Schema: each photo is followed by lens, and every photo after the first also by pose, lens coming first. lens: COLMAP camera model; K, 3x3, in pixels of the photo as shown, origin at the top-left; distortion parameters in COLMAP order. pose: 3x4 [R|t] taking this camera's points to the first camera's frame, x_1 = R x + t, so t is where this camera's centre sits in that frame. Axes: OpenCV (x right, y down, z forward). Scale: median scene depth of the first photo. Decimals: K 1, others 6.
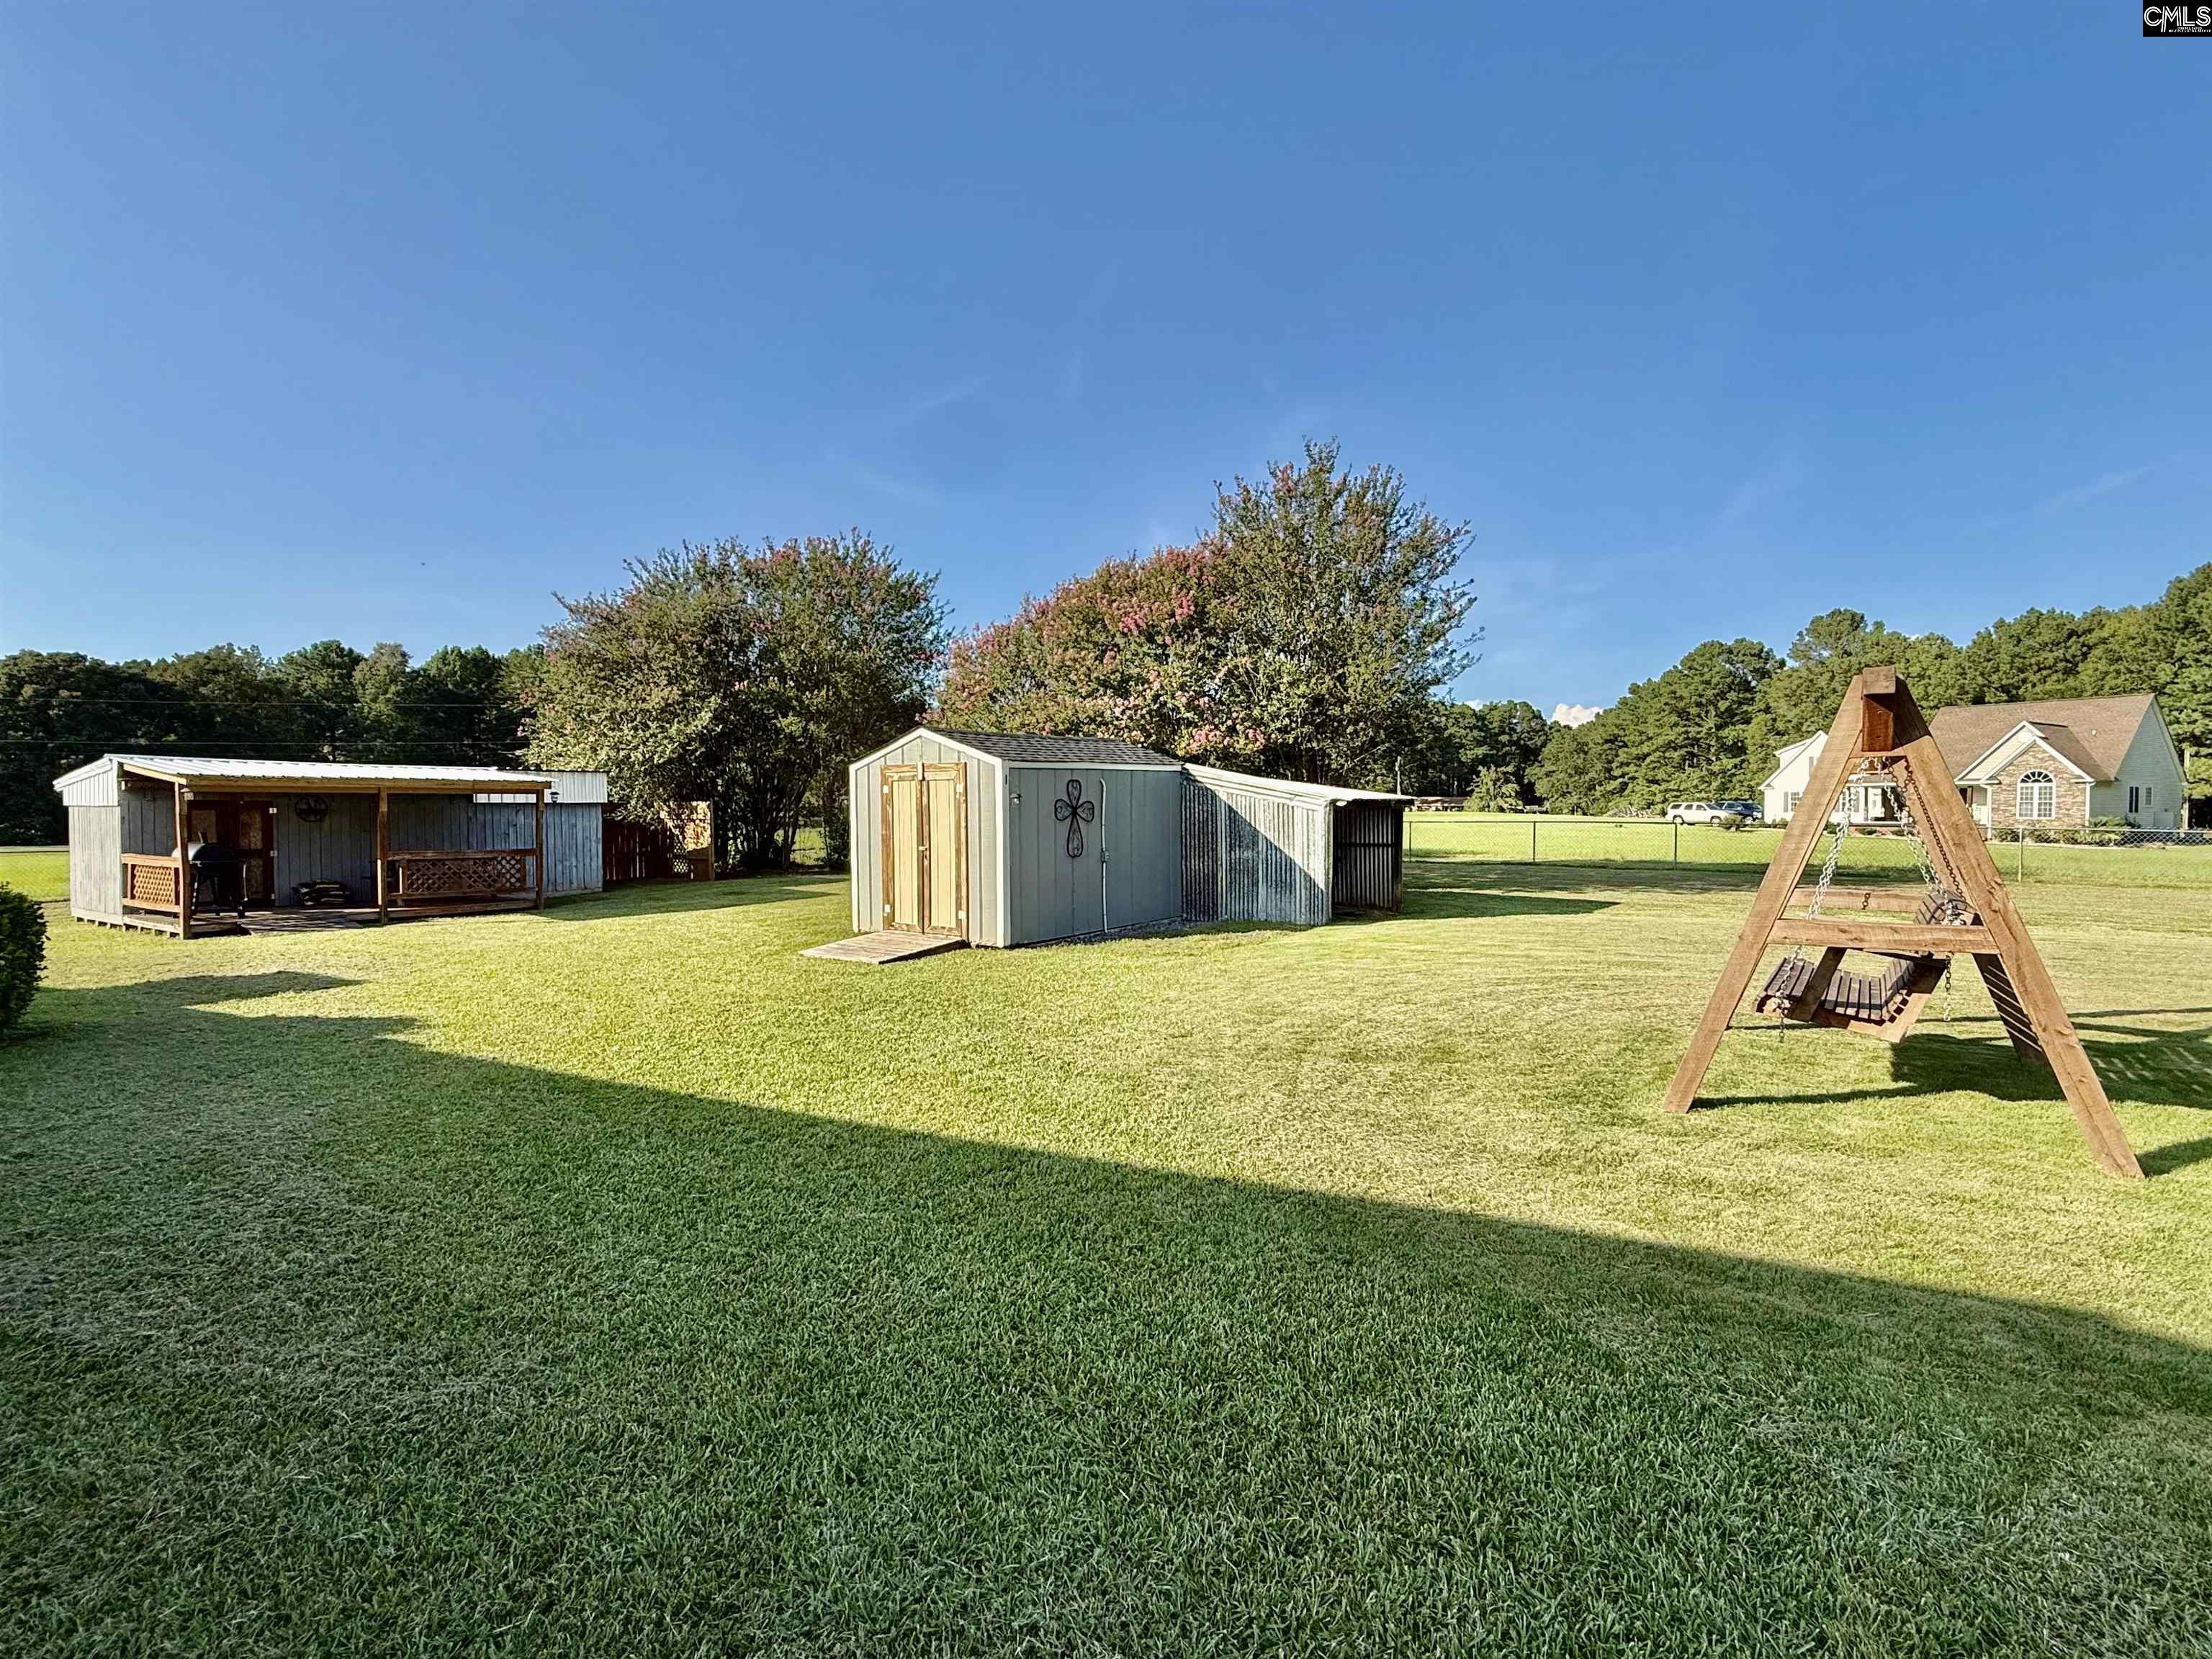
lens RADIAL K [[1036.9, 0, 1106.0], [0, 1036.9, 829.5], [0, 0, 1]] dist [0.000276, 0.000236]
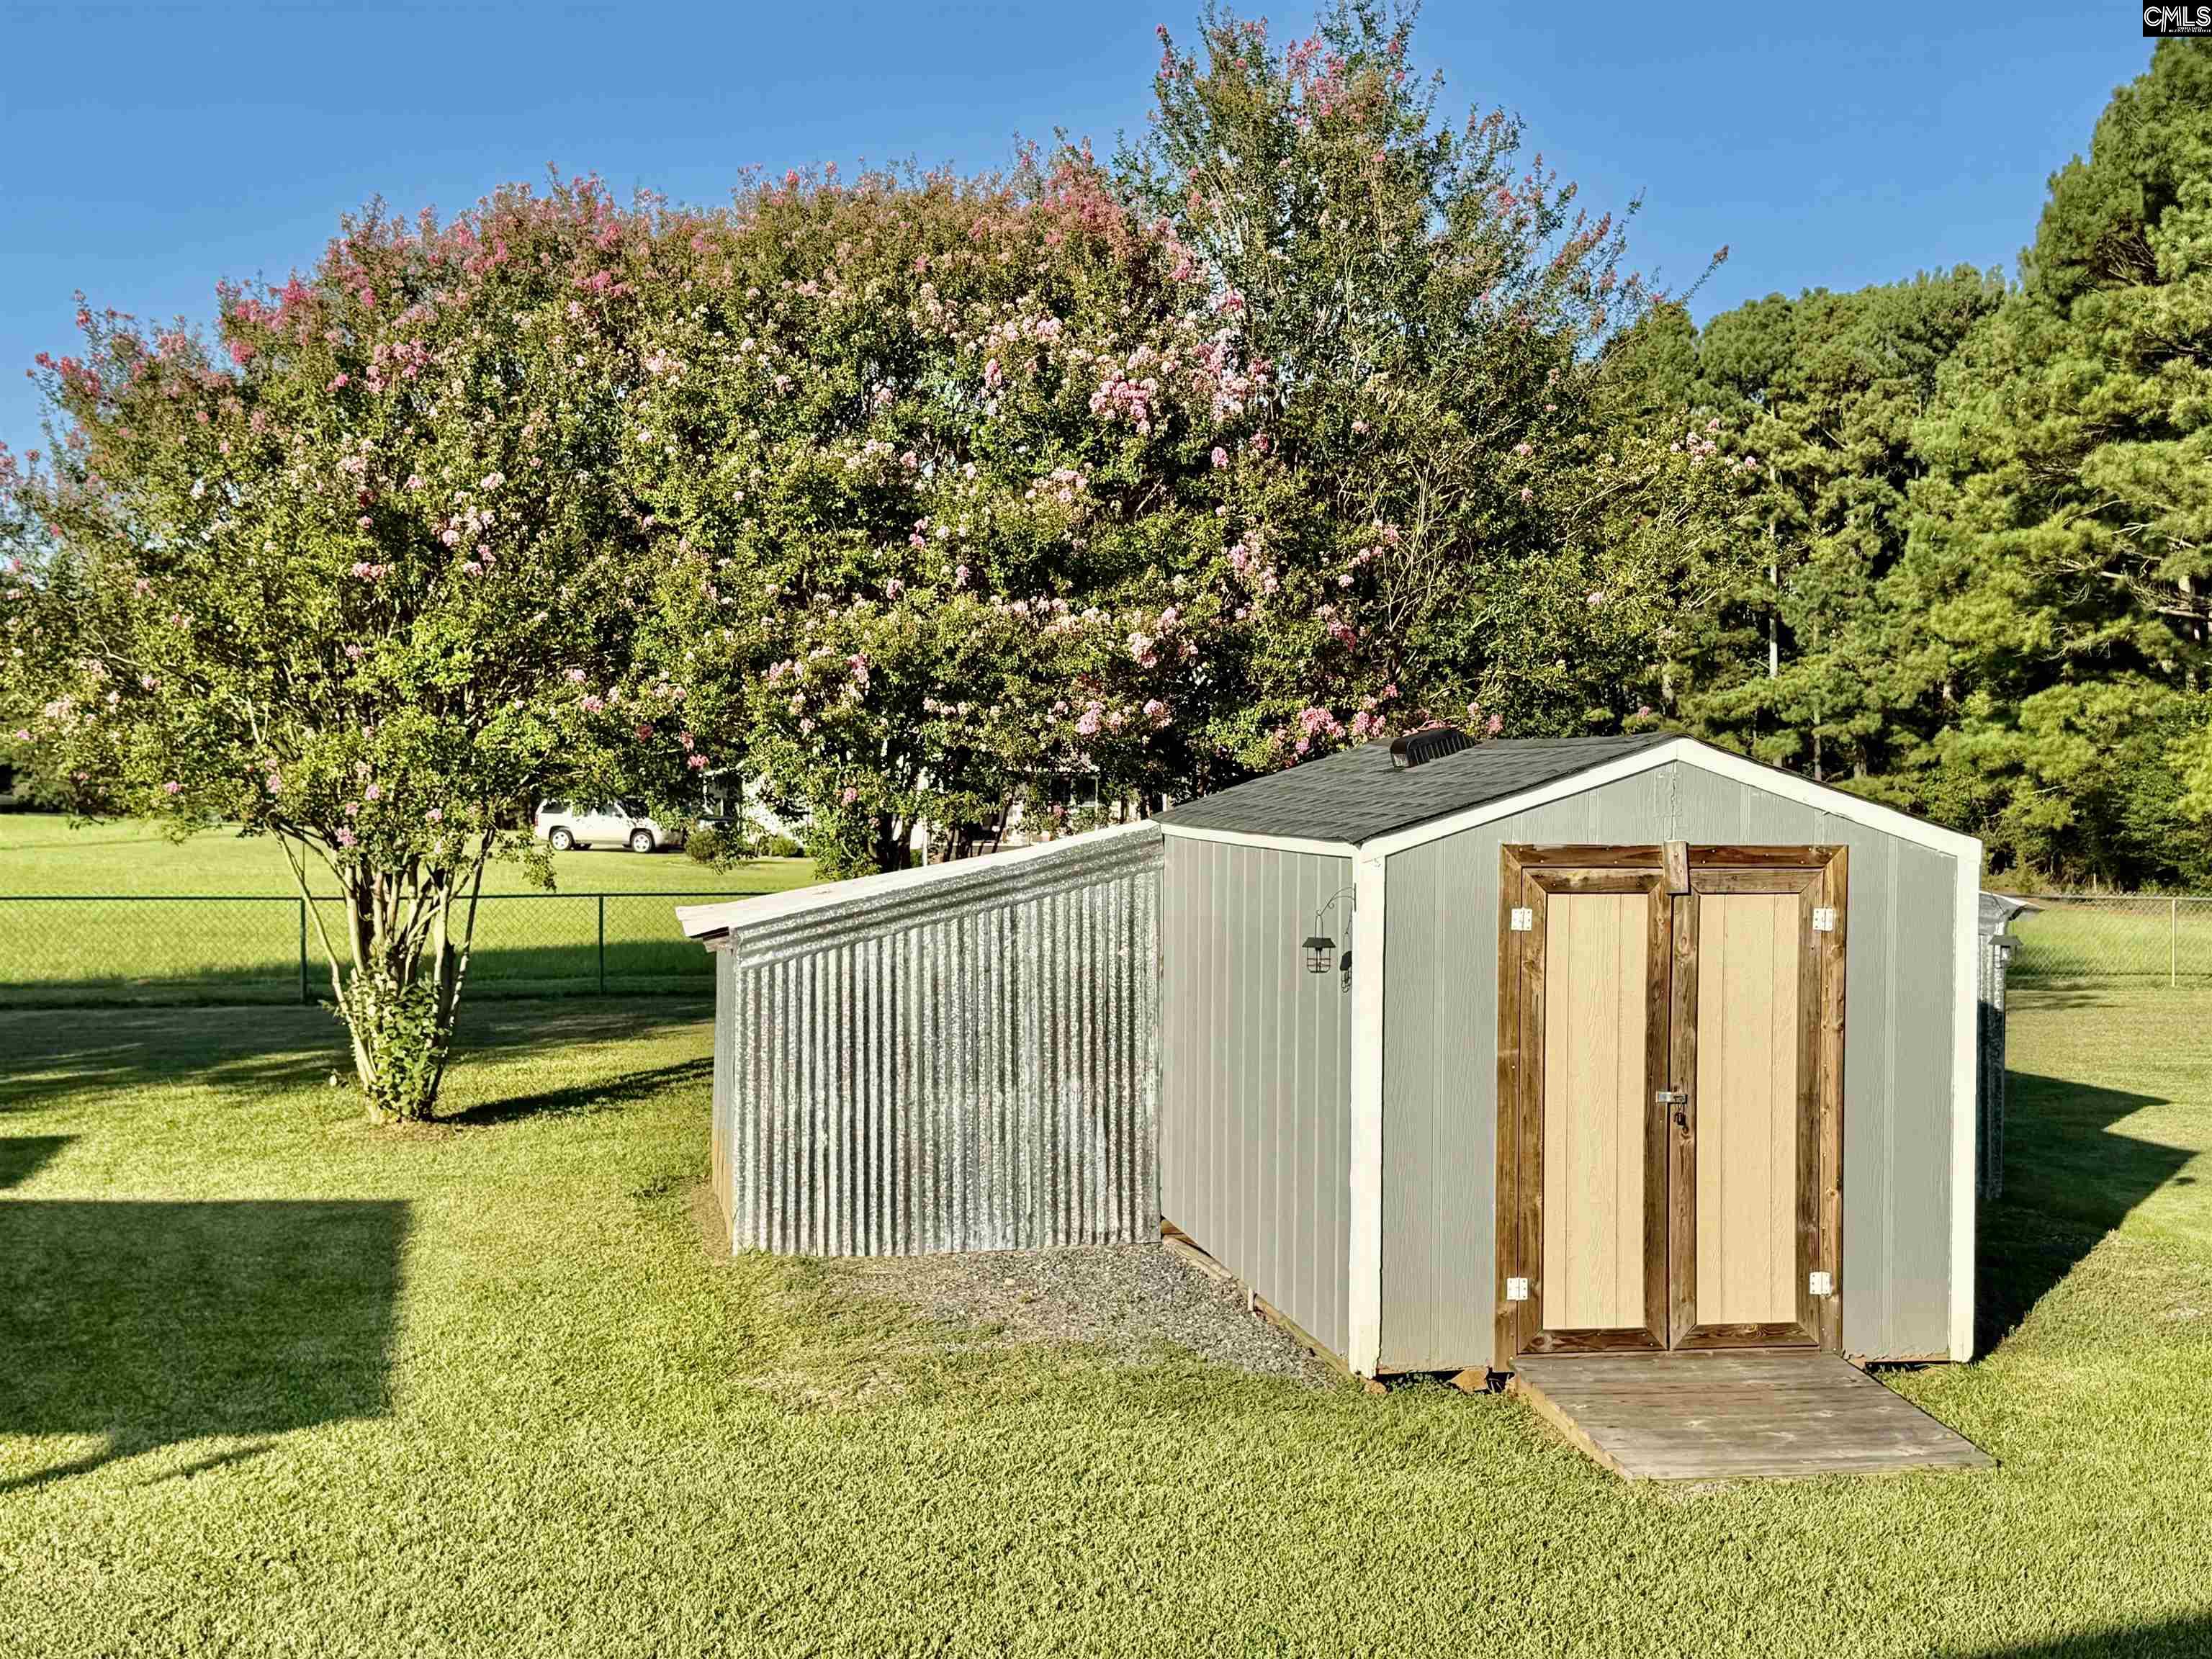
lens RADIAL K [[2667.2, 0, 1116.4], [0, 2667.2, 829.5], [0, 0, 1]] dist [0.098963, -0.017967]
pose [[0.651222, -0.000483, 0.758887, -0.681527], [0.002578, 0.999995, -0.001576, -0.048351], [-0.758883, 0.002983, 0.651220, 0.407907]]
